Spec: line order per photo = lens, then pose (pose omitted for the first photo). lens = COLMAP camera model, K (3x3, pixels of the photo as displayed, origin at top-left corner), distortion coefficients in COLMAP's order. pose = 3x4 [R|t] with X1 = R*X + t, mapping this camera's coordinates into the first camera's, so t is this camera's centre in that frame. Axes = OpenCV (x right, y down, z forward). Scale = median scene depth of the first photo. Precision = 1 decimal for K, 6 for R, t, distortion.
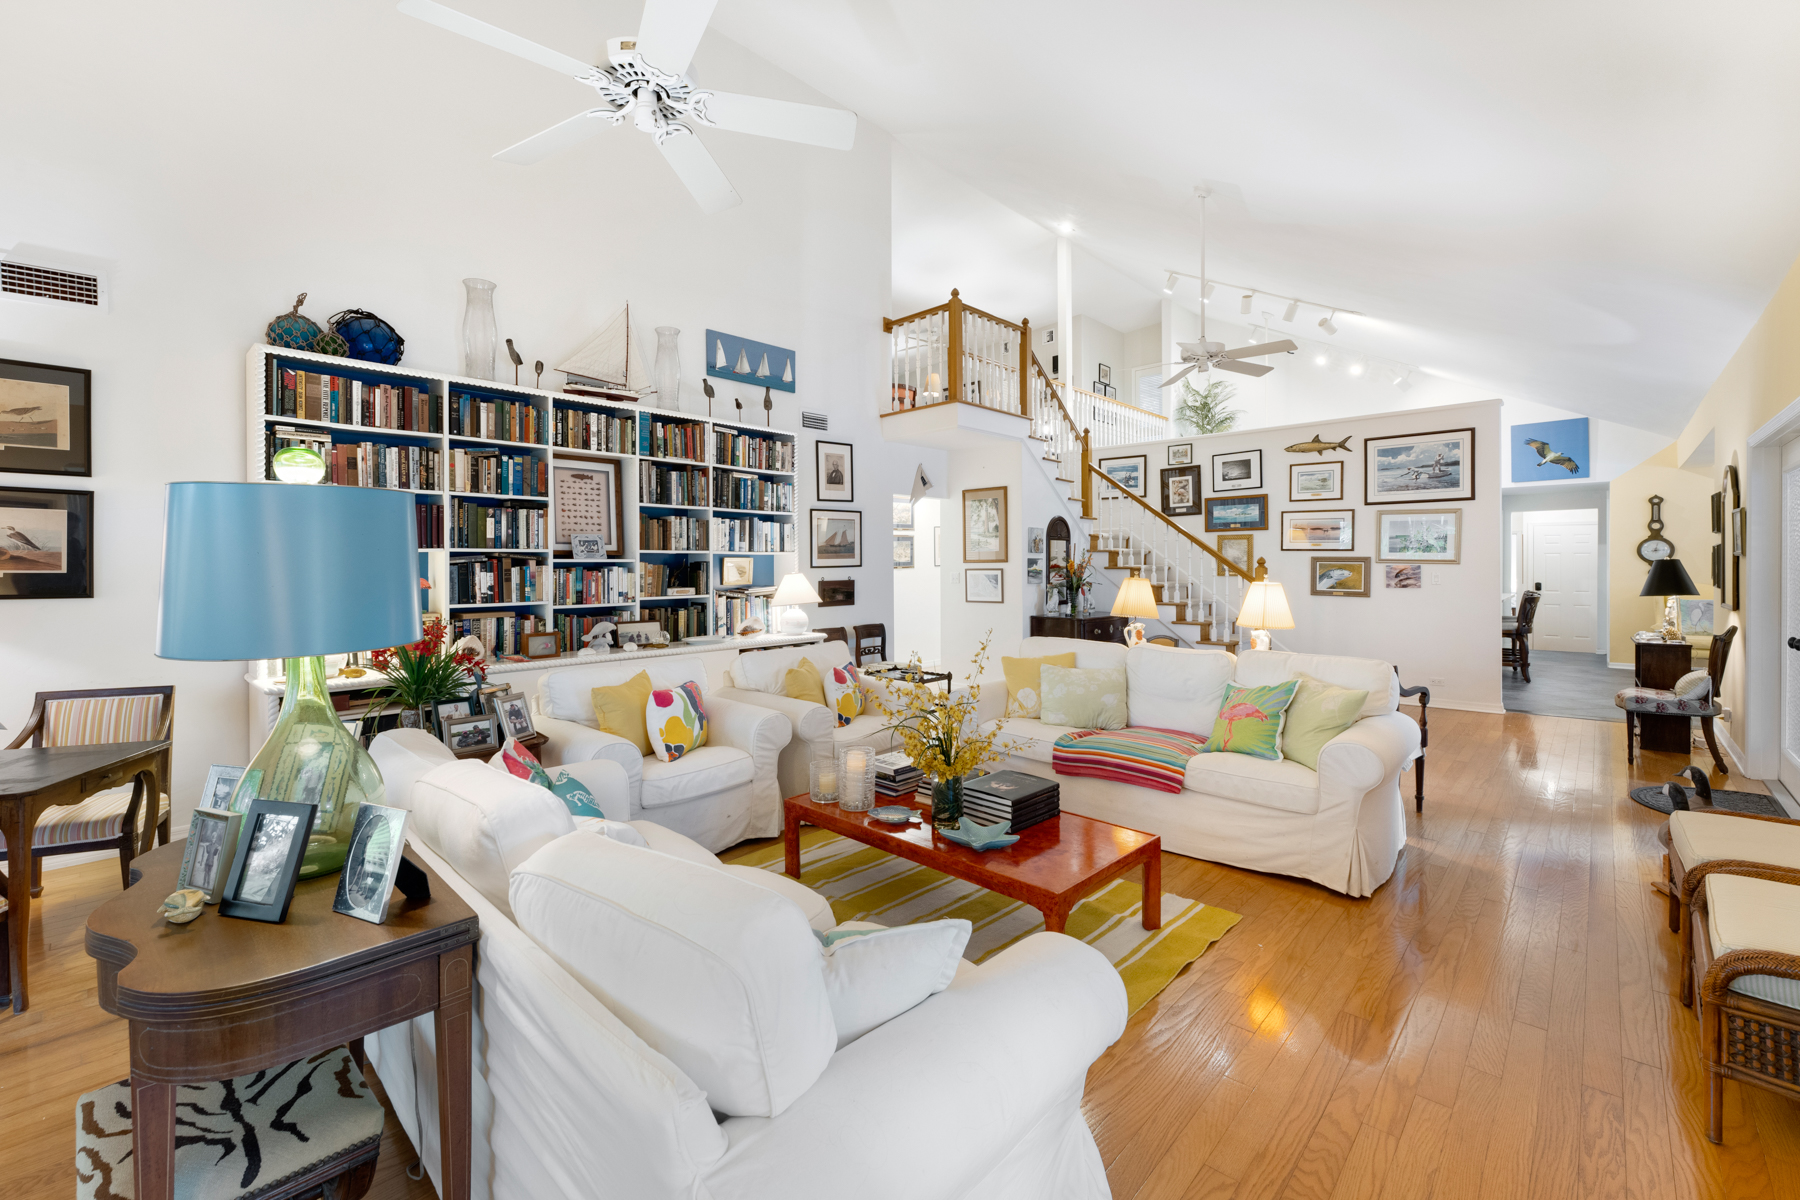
lens RADIAL K [[752.6, 0, 894.0], [0, 752.6, 563.7], [0, 0, 1]] dist [0.004829, 0.000227]
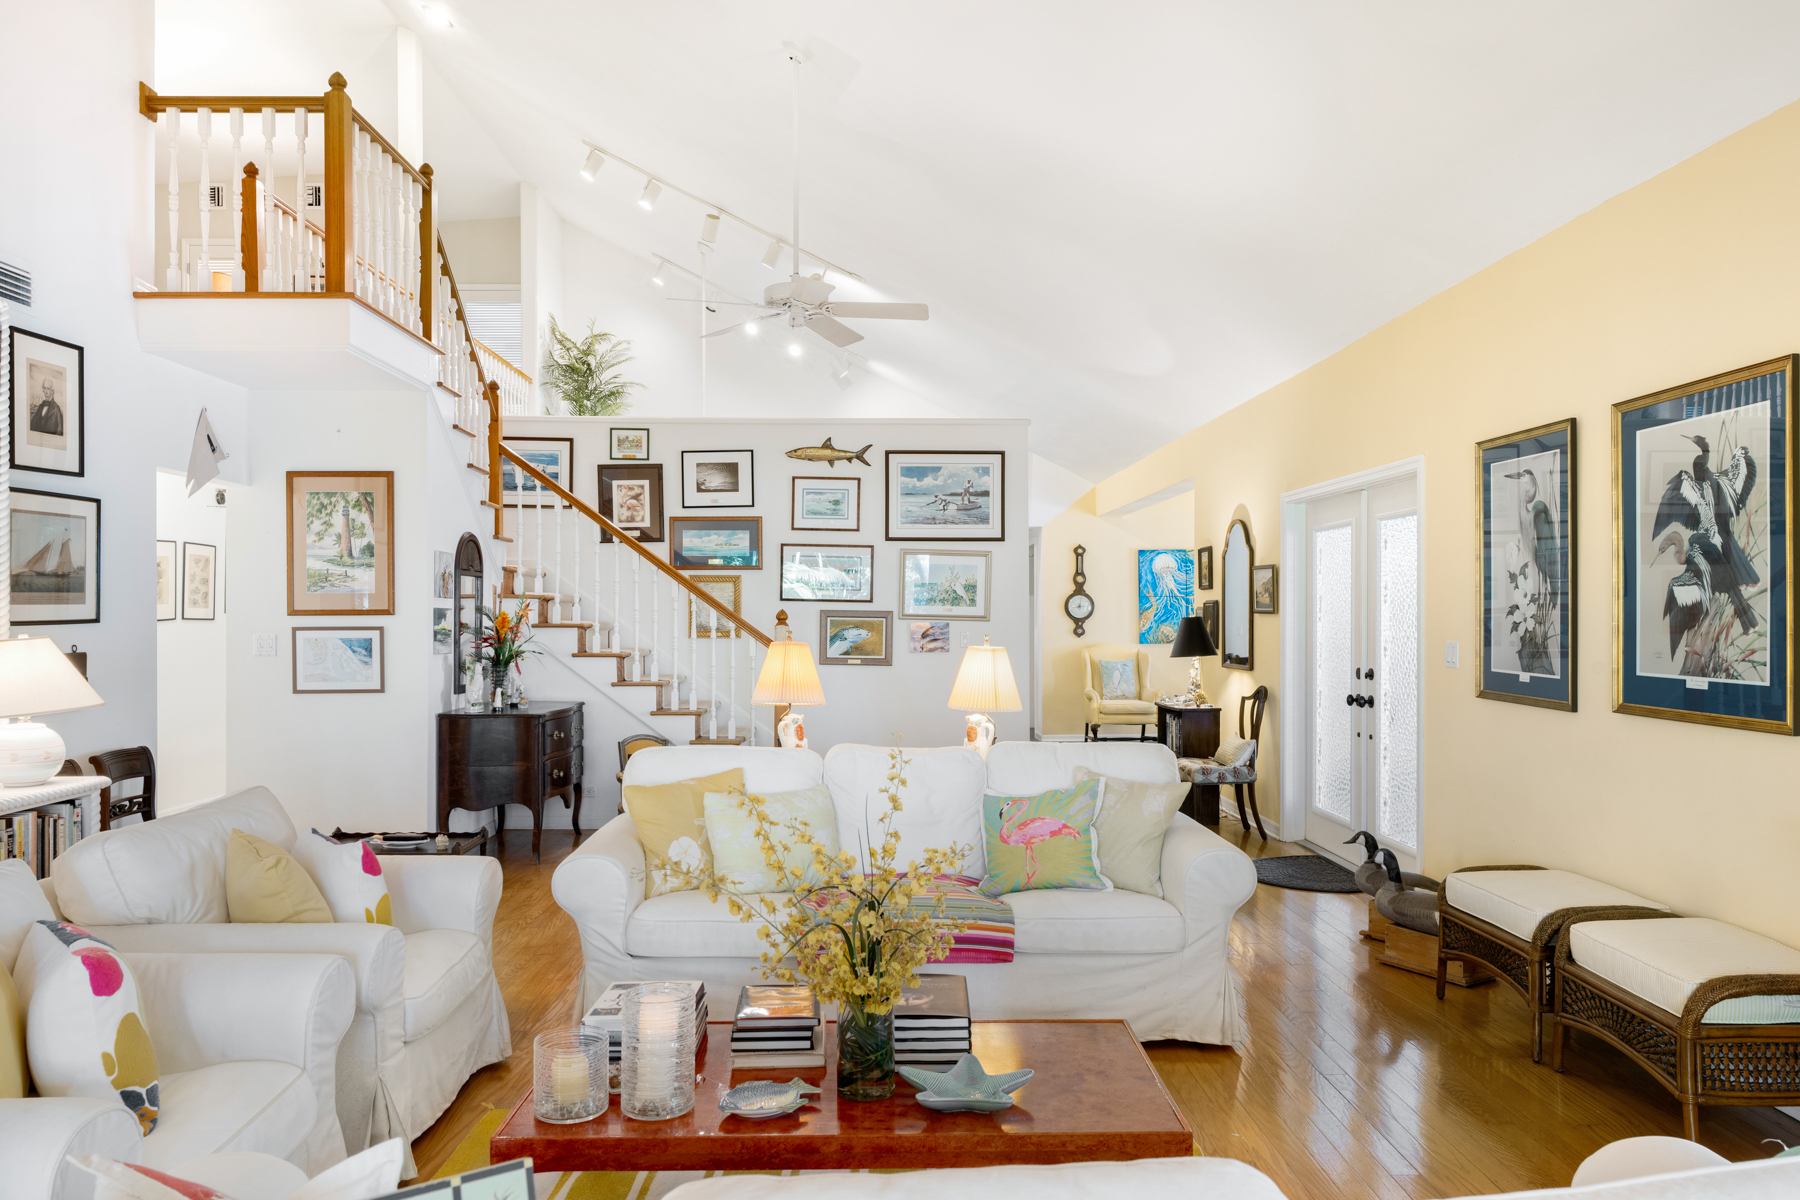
lens RADIAL K [[1245.9, 0, 899.4], [0, 1245.9, 610.6], [0, 0, 1]] dist [0.011653, -0.002152]
pose [[0.709162, 0.009316, 0.704984, -0.228822], [-0.004696, 0.999953, -0.008490, 0.000952], [-0.705030, 0.002710, 0.709172, 0.132283]]
